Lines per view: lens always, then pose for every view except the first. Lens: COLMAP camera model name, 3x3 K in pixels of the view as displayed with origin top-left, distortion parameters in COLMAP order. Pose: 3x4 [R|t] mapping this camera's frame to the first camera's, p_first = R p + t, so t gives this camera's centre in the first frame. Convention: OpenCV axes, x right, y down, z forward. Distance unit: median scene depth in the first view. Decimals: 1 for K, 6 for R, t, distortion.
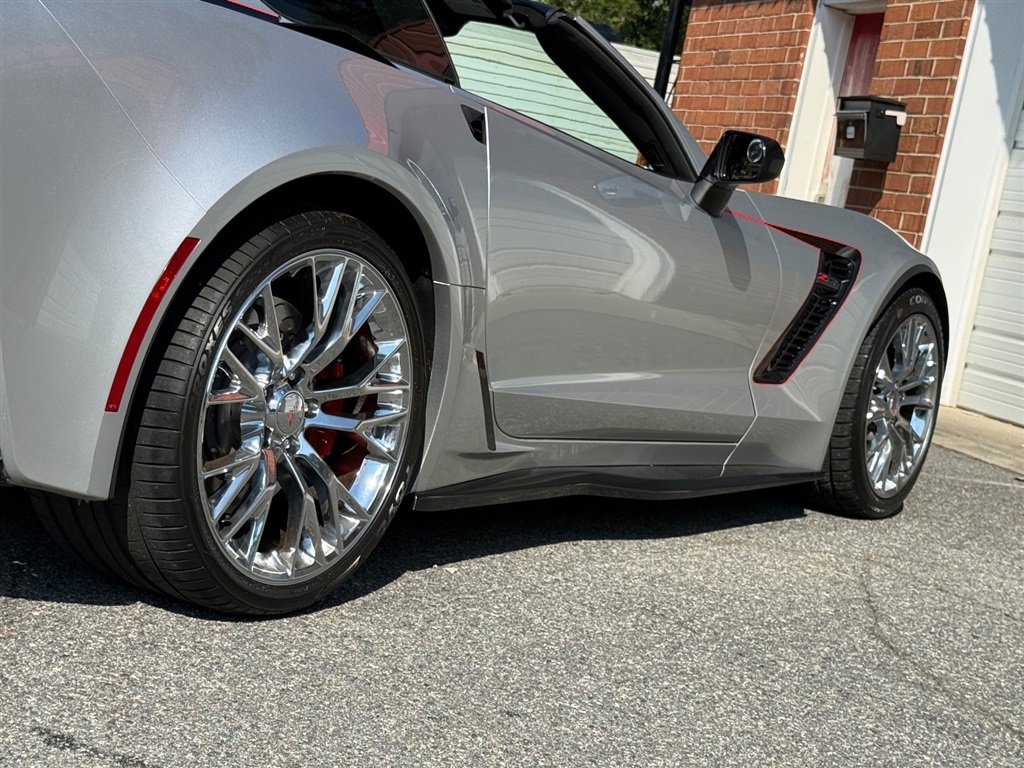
lens RADIAL K [[1928.9, 0, 510.2], [0, 1928.9, 388.2], [0, 0, 1]] dist [0.131710, 0.095745]
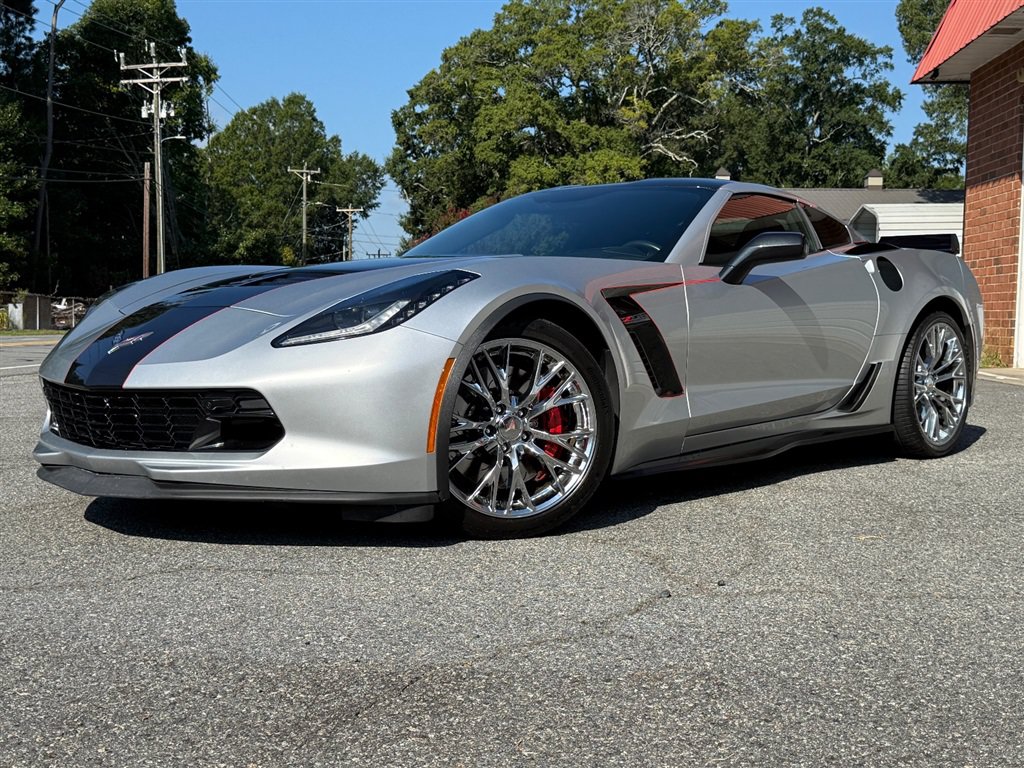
lens RADIAL K [[1279.0, 0, 511.4], [0, 1279.0, 384.1], [0, 0, 1]] dist [0.225819, -0.578209]
pose [[0.924756, -0.151831, -0.348960, 0.285917], [0.124062, 0.987148, -0.100733, 0.143197], [0.359769, 0.049861, 0.931708, -0.719637]]
